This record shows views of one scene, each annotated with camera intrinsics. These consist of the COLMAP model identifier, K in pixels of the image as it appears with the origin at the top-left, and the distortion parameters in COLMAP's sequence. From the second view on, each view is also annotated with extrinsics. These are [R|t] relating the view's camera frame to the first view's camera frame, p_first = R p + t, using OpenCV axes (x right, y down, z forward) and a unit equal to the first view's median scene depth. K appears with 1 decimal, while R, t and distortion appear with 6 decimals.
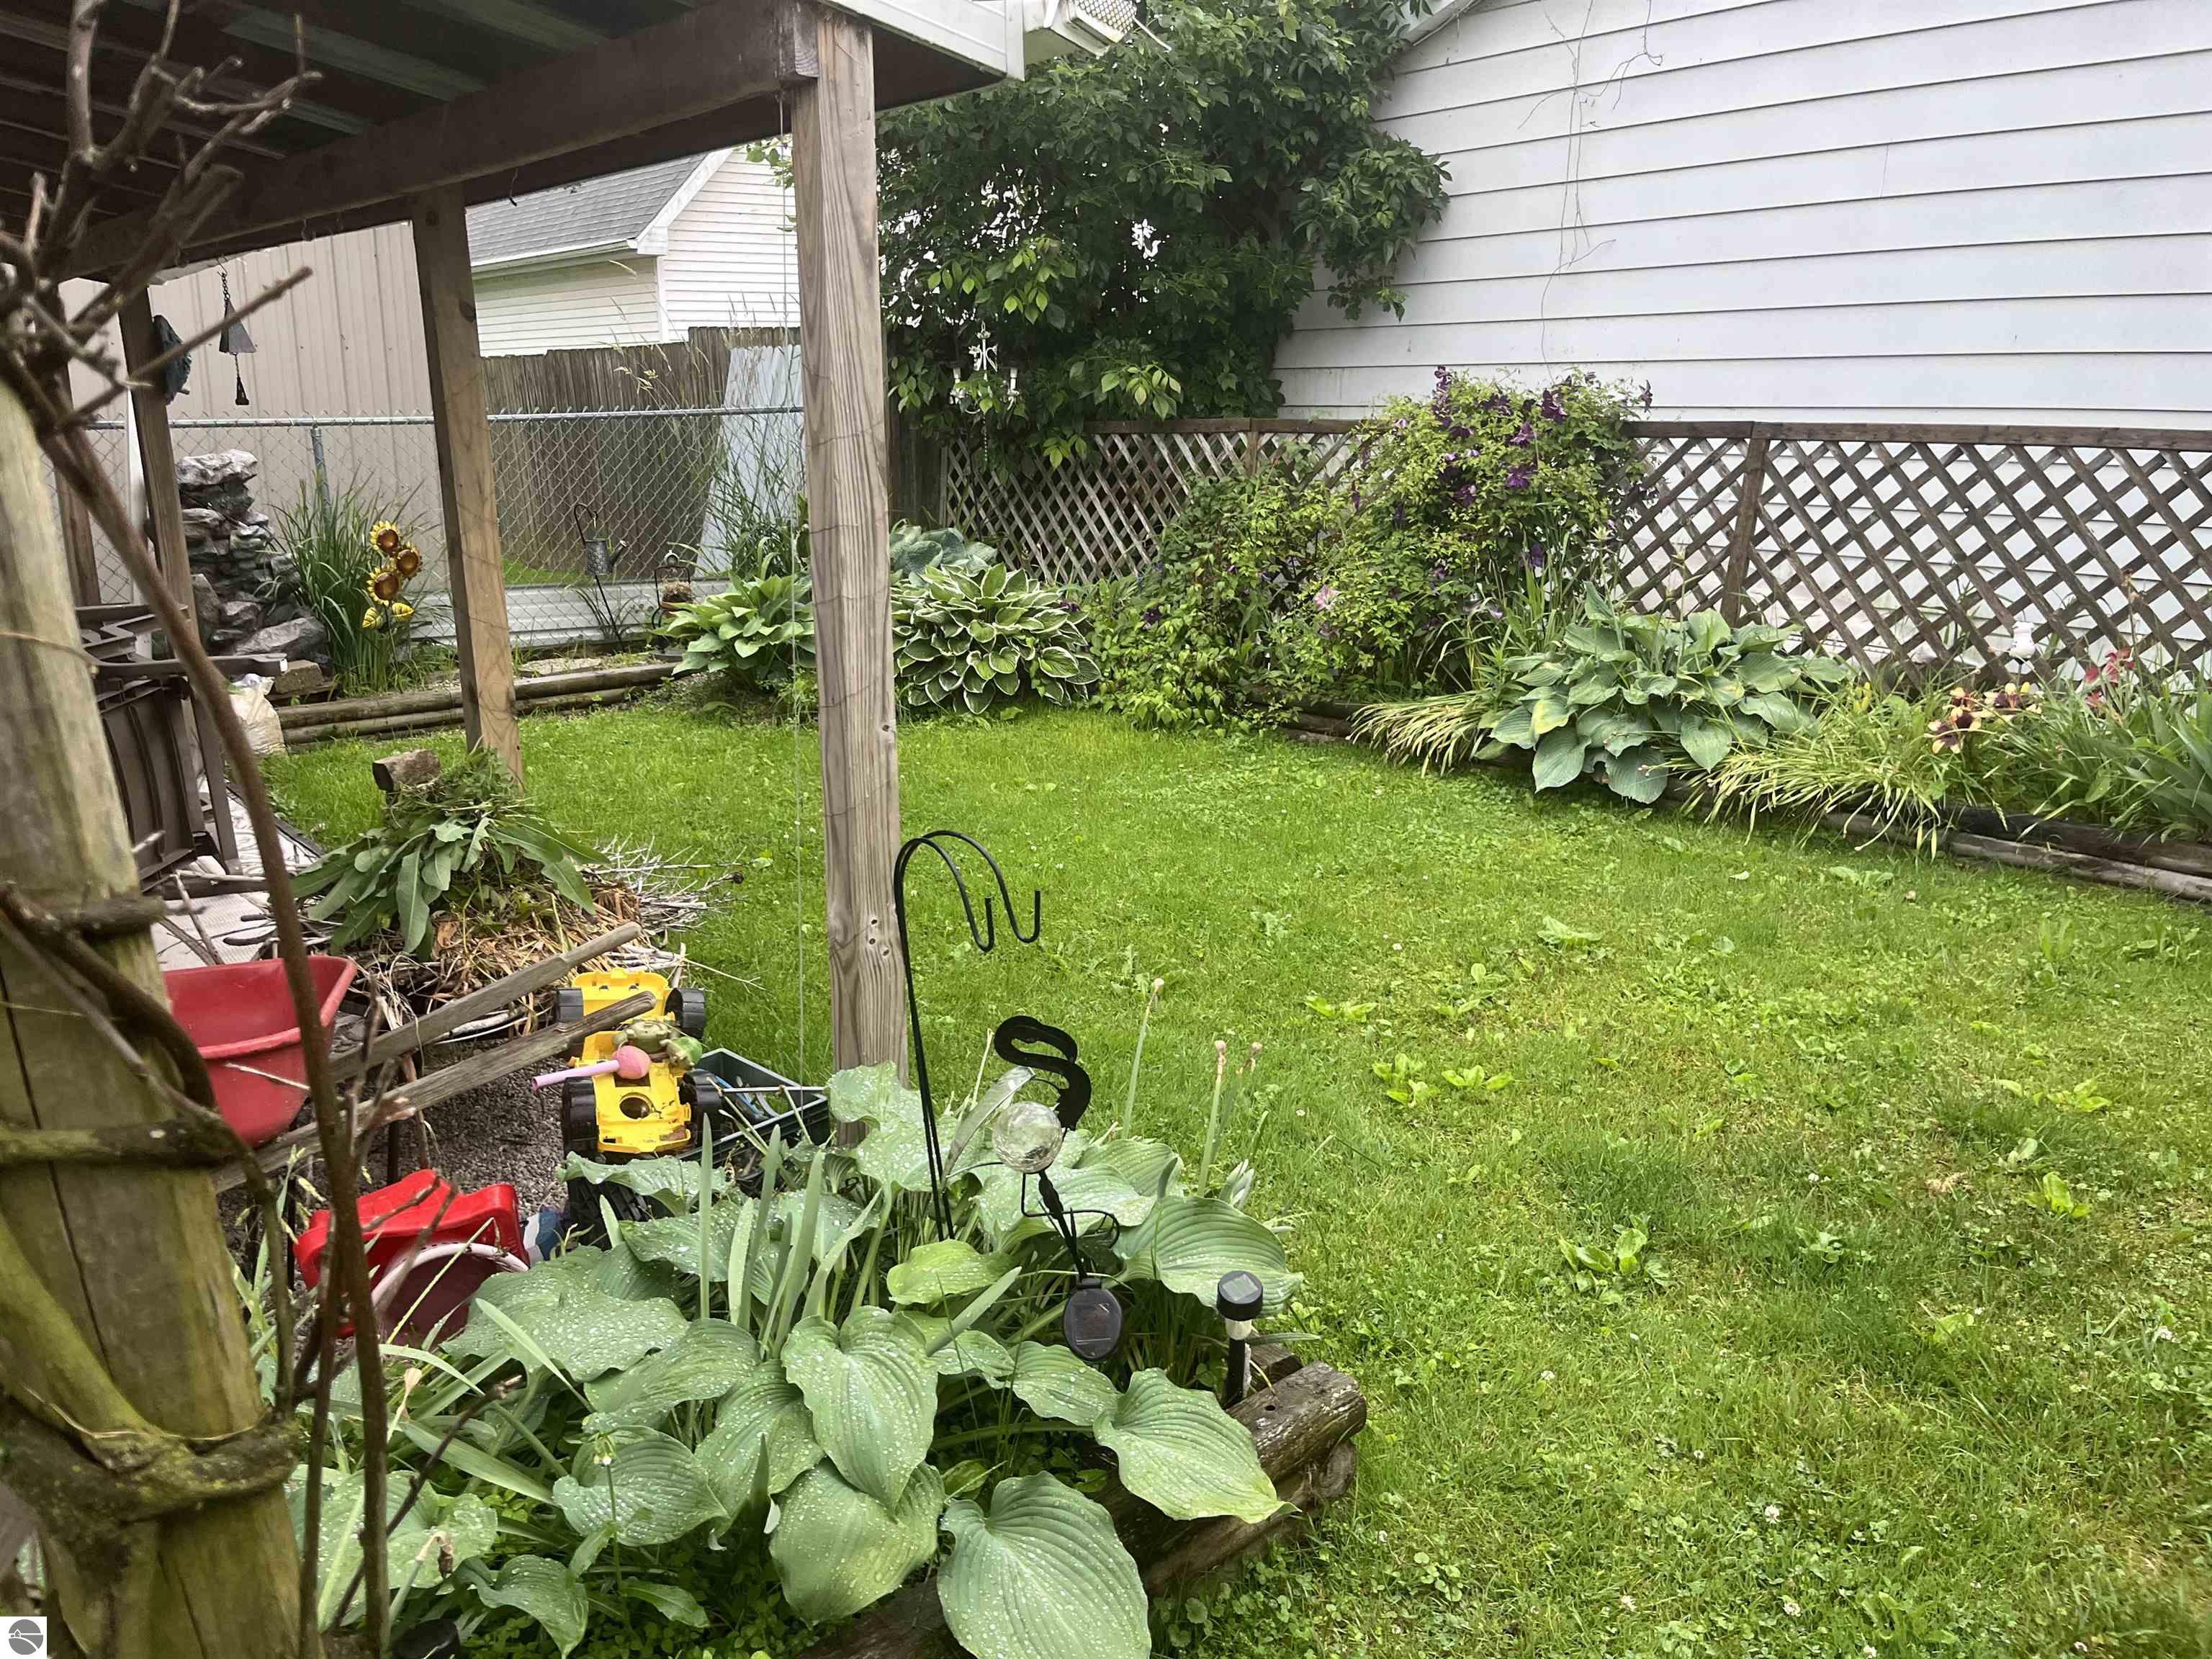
lens RADIAL K [[1682.0, 0, 1100.0], [0, 1682.0, 830.2], [0, 0, 1]] dist [0.033462, -0.070824]
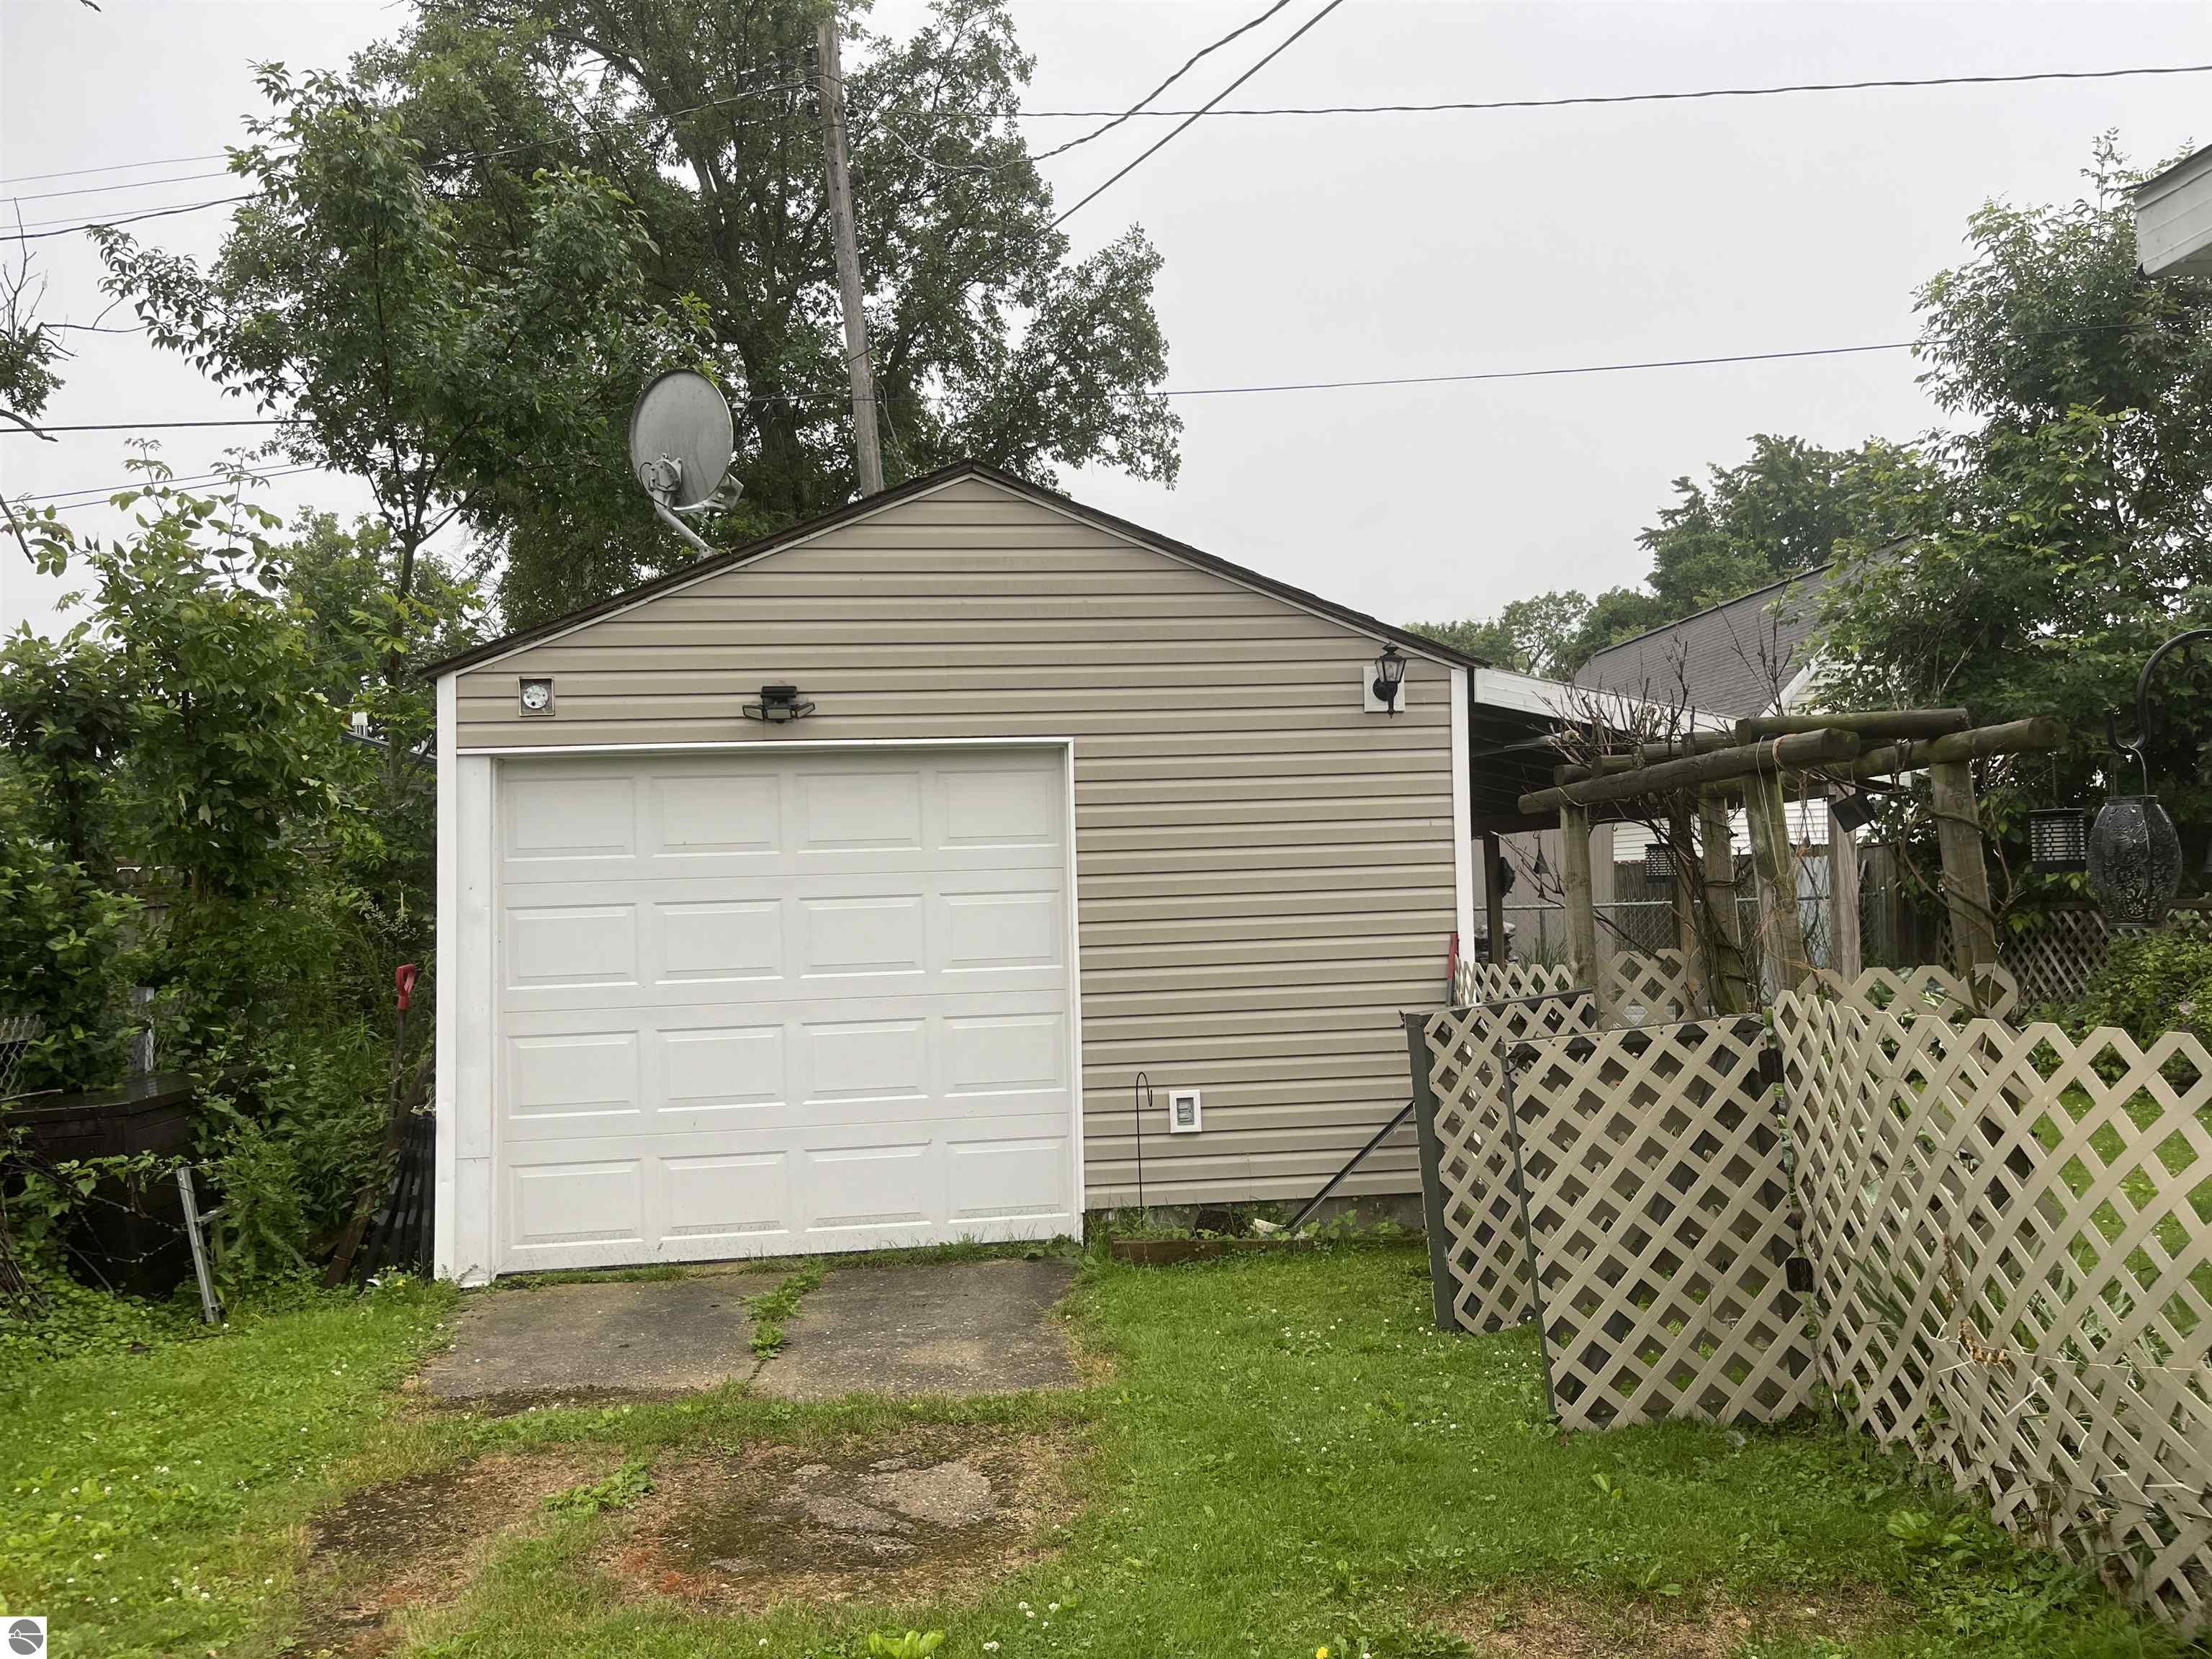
lens RADIAL K [[1682.0, 0, 1106.1], [0, 1682.0, 828.9], [0, 0, 1]] dist [0.033462, -0.070824]
pose [[0.835309, -0.035009, -0.548665, 0.121393], [-0.122324, 0.961120, -0.247558, 0.162867], [0.536000, 0.273902, 0.798550, -0.642447]]
